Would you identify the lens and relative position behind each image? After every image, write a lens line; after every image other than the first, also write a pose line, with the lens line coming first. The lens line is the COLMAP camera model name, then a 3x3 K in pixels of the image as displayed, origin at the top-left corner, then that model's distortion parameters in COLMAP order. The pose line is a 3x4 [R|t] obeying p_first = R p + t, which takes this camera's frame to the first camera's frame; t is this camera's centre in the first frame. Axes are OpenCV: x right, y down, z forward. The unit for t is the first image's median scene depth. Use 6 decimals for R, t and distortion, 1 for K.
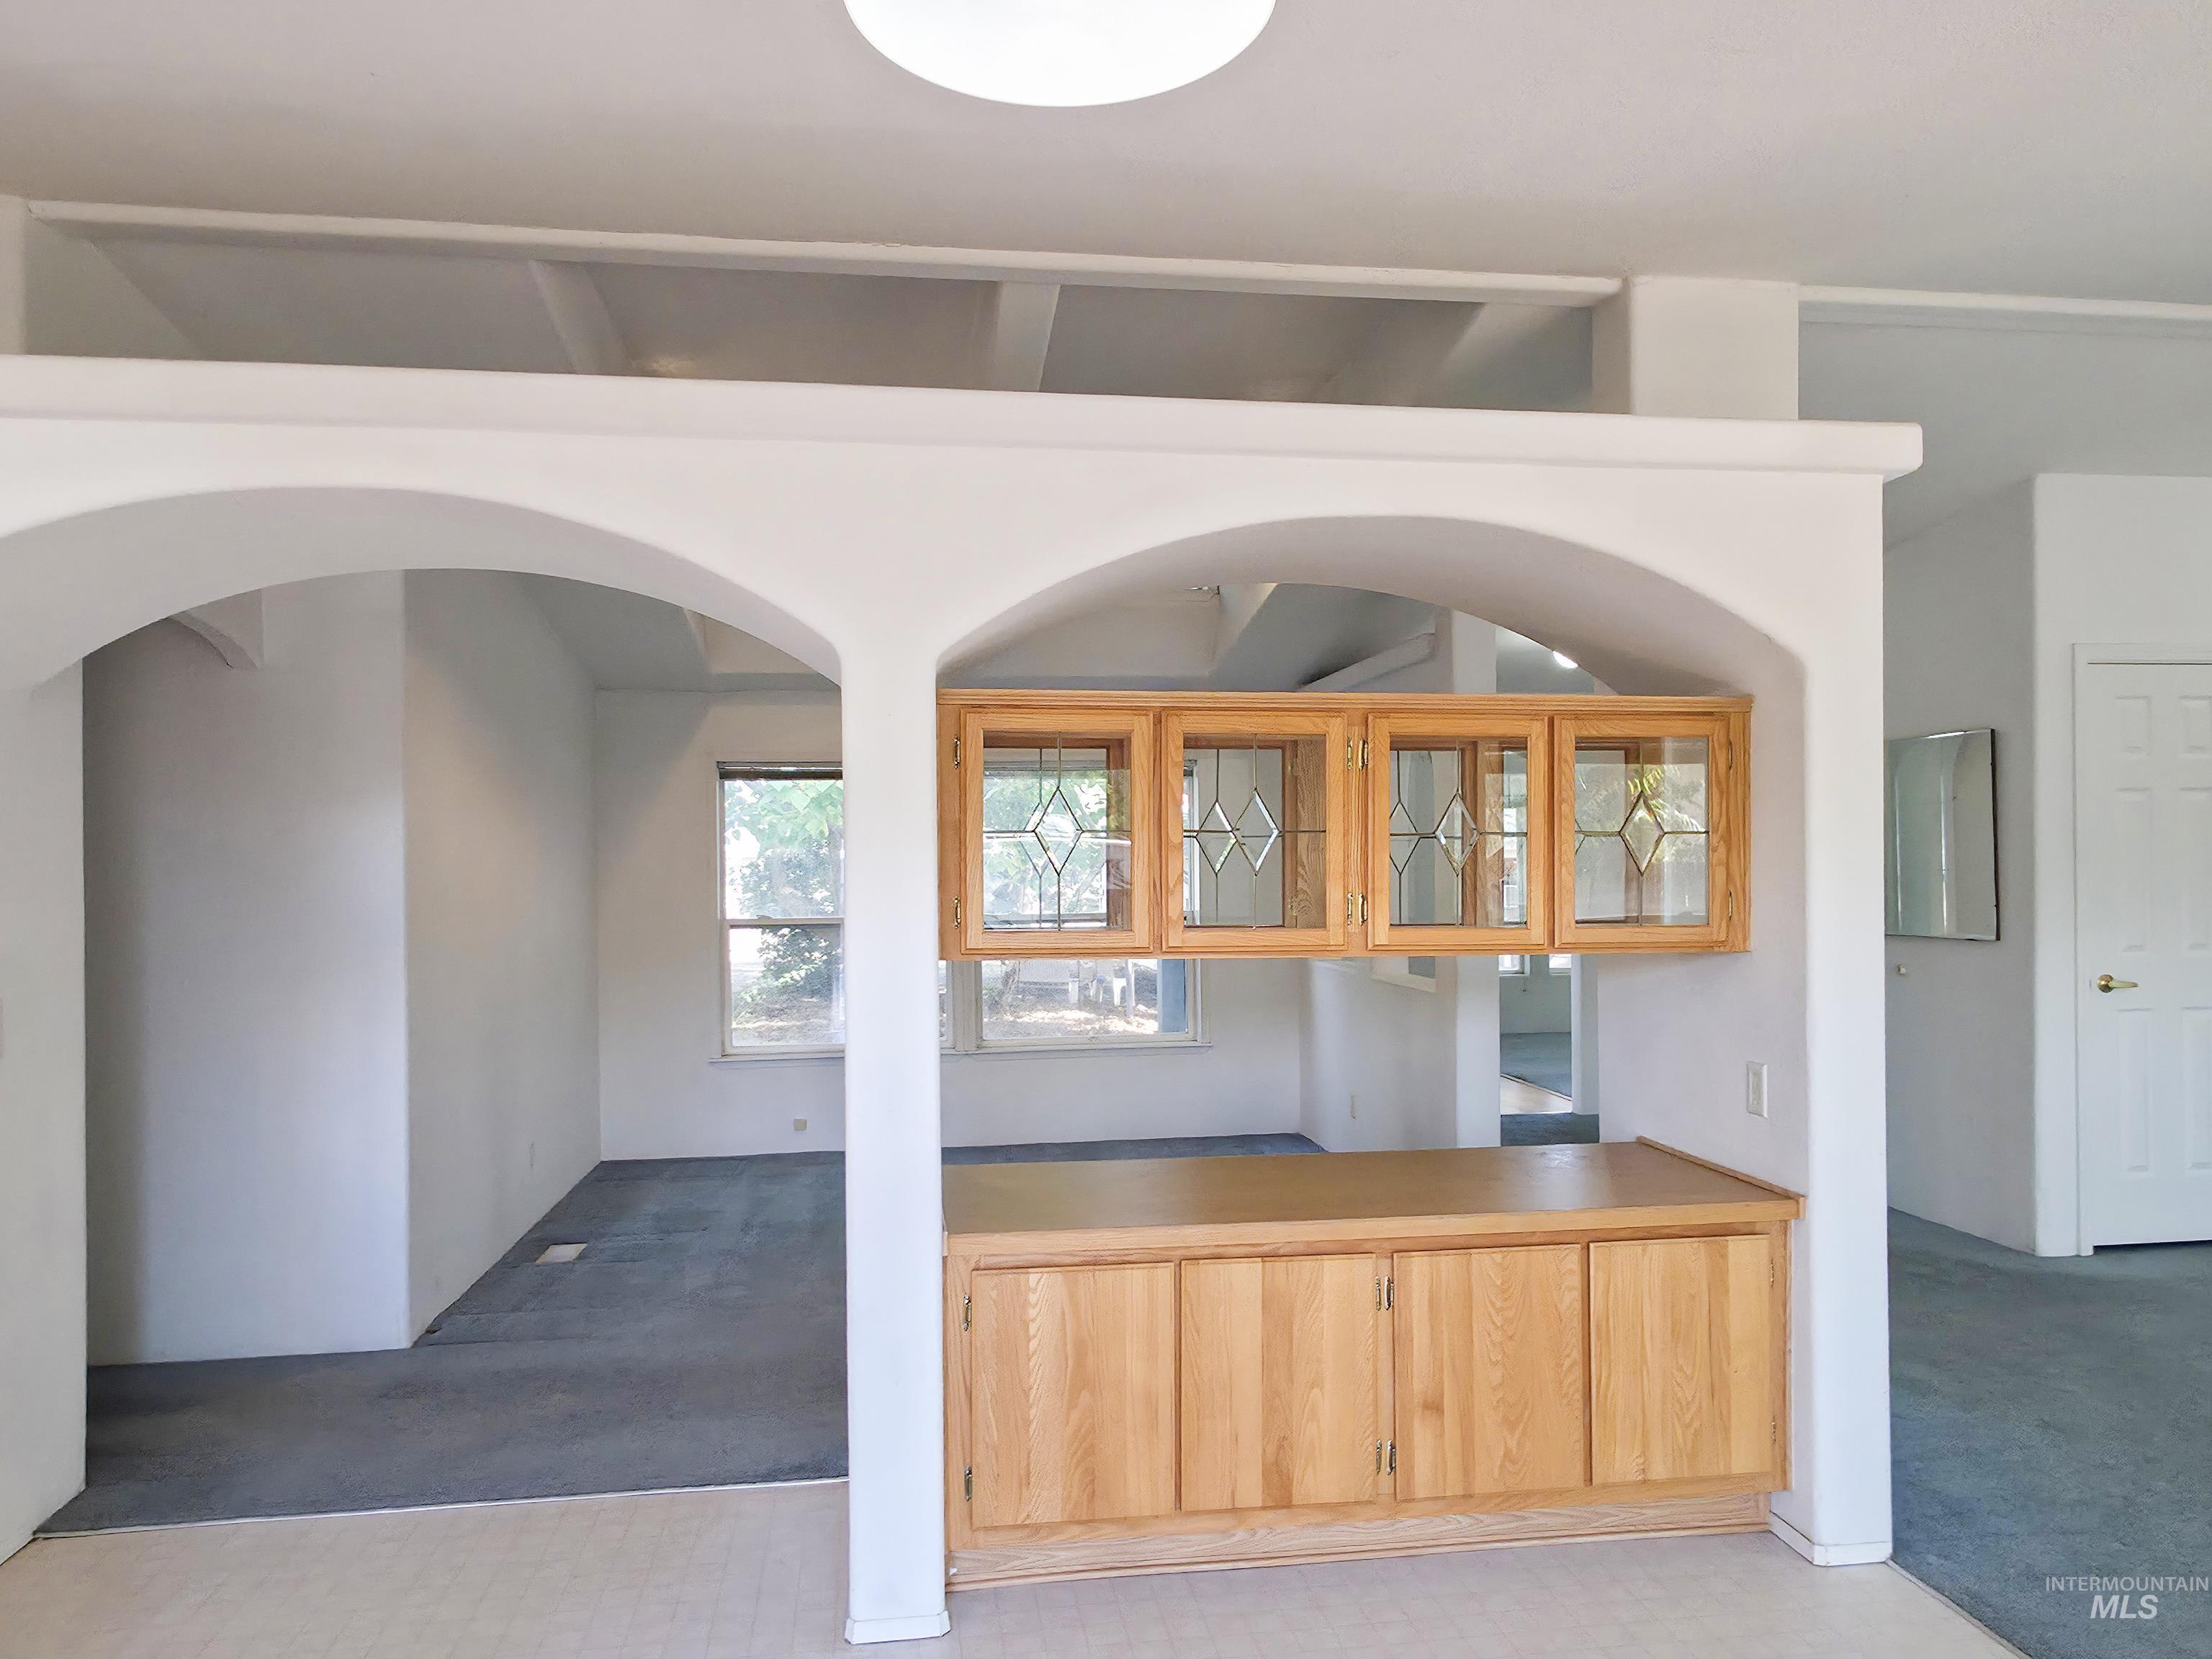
lens RADIAL K [[1505.6, 0, 1108.5], [0, 1505.6, 851.8], [0, 0, 1]] dist [0.005150, -0.004971]
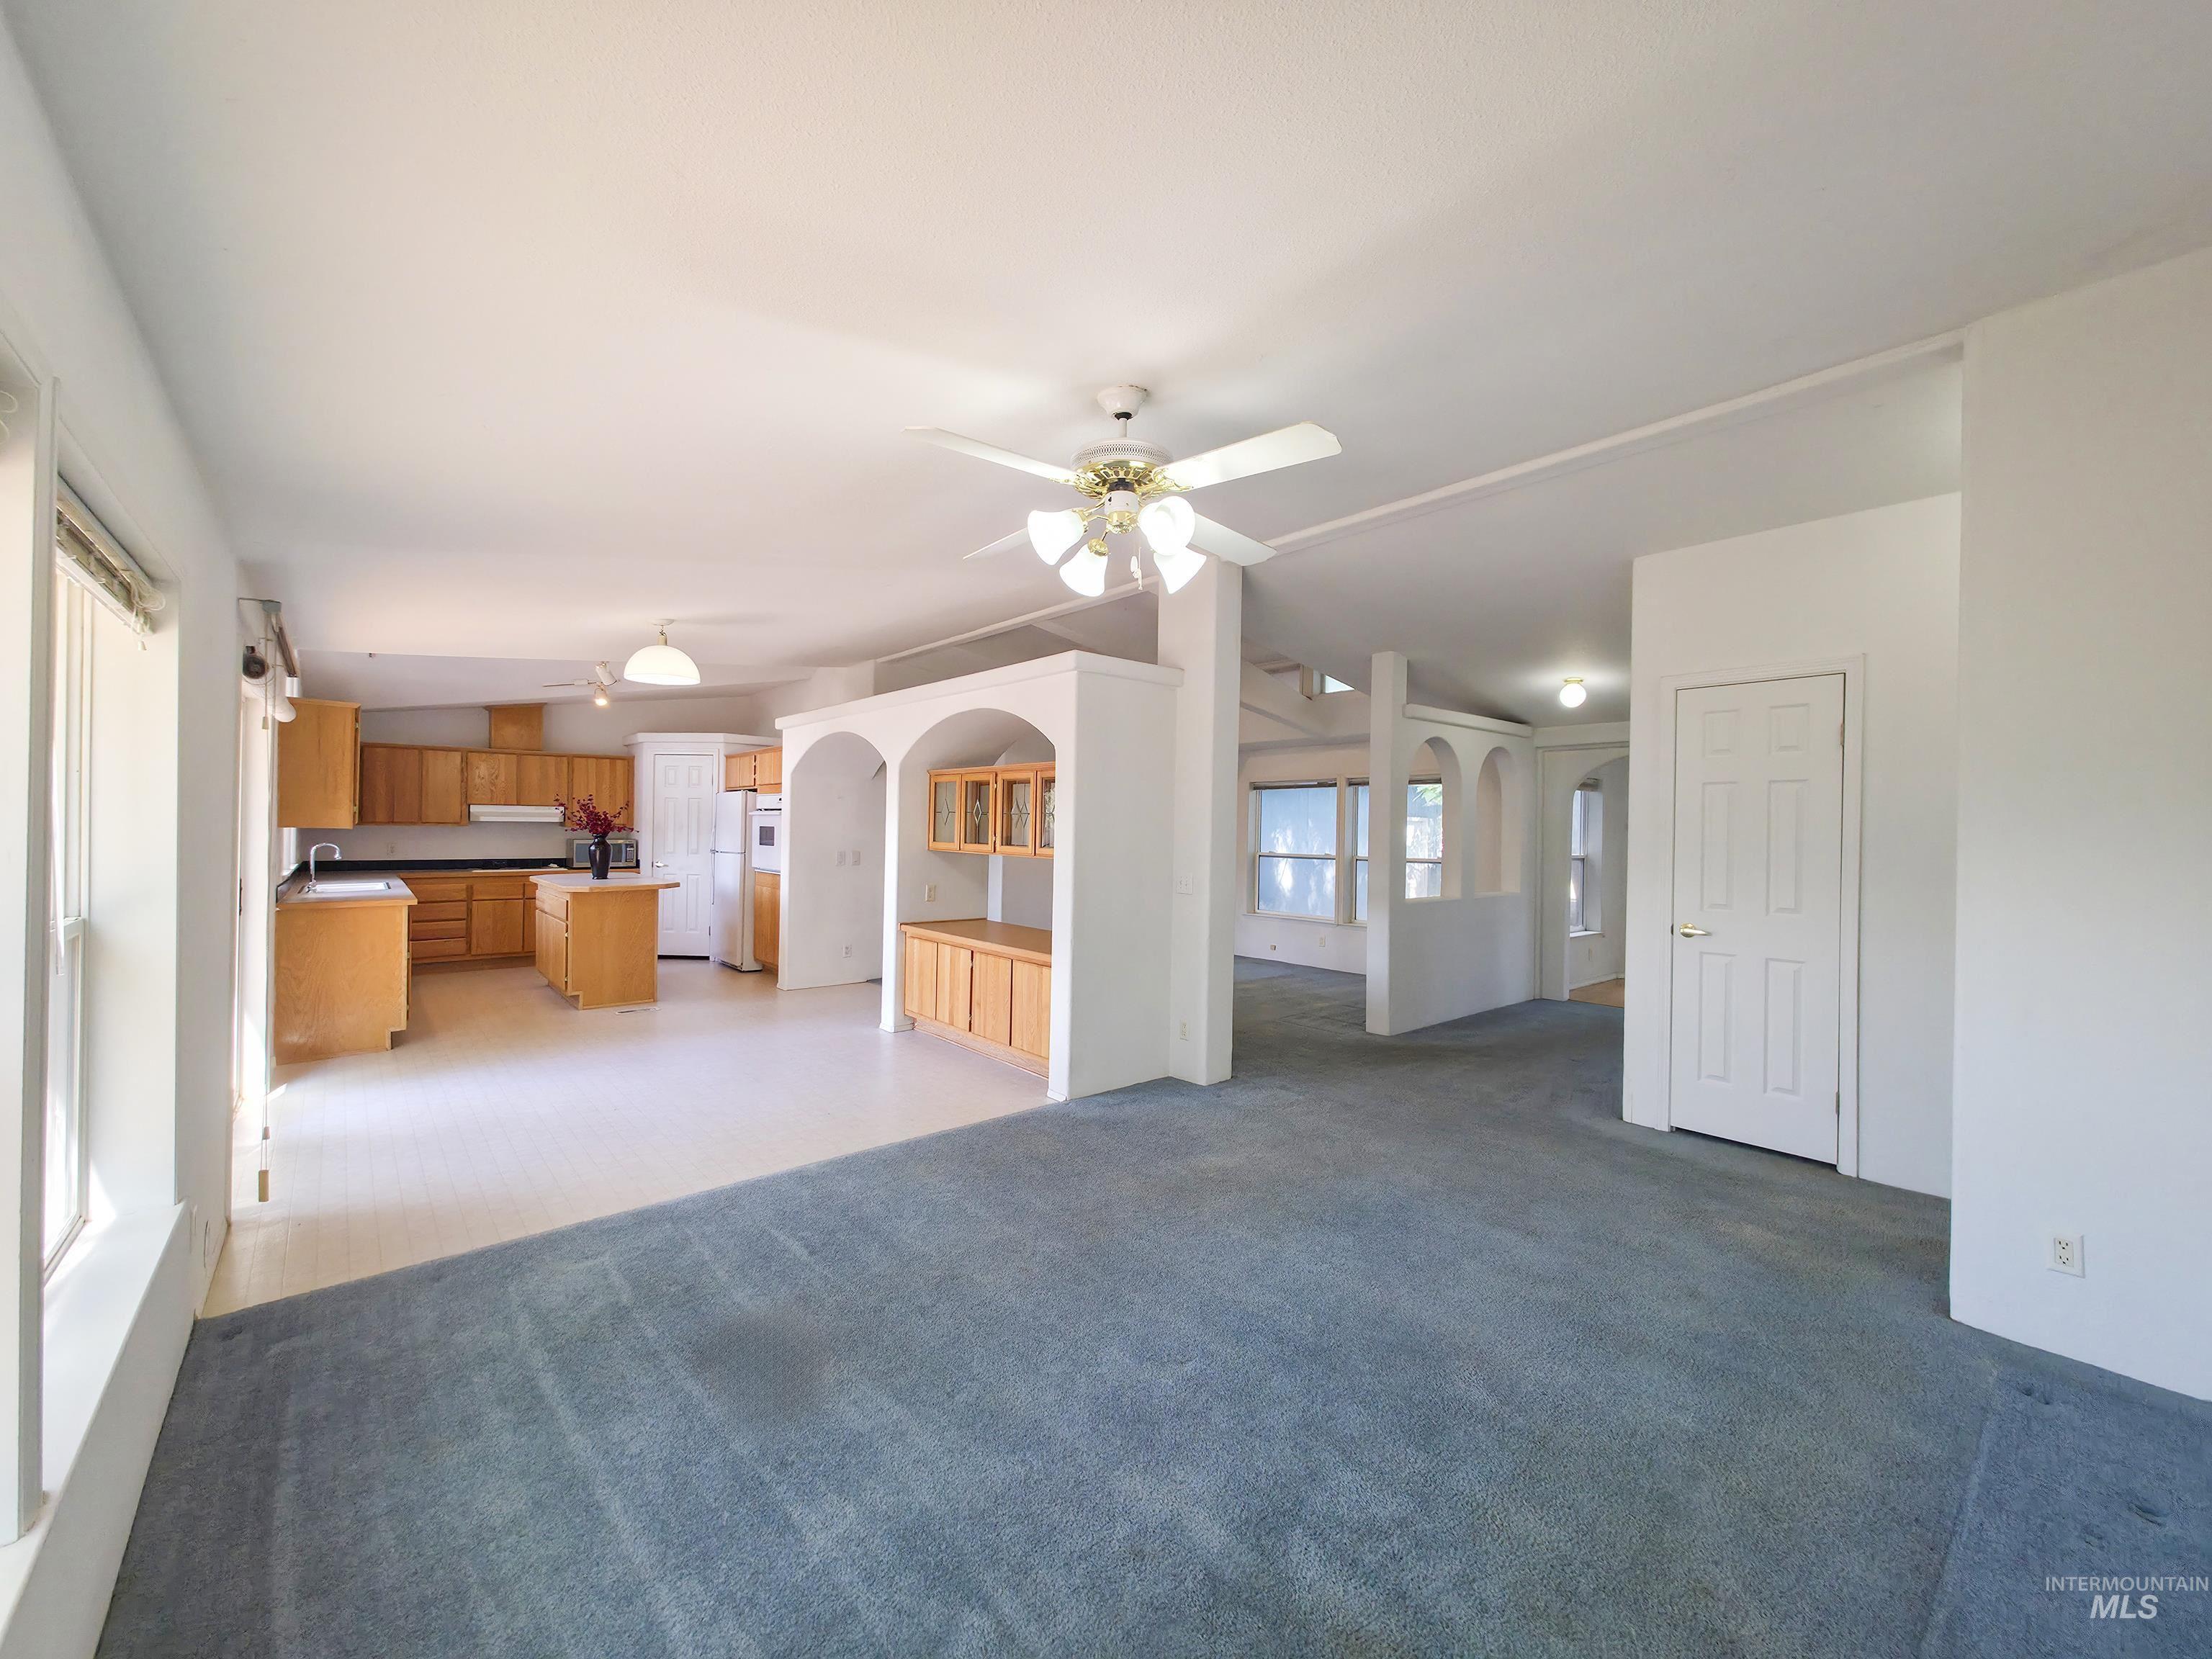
lens RADIAL K [[885.1, 0, 1113.2], [0, 885.1, 822.8], [0, 0, 1]] dist [-0.000065, -0.000069]
pose [[0.531636, 0.012745, -0.846877, 1.829224], [-0.014695, 0.999875, 0.005823, -0.007355], [0.846845, 0.009349, 0.531757, 0.283982]]
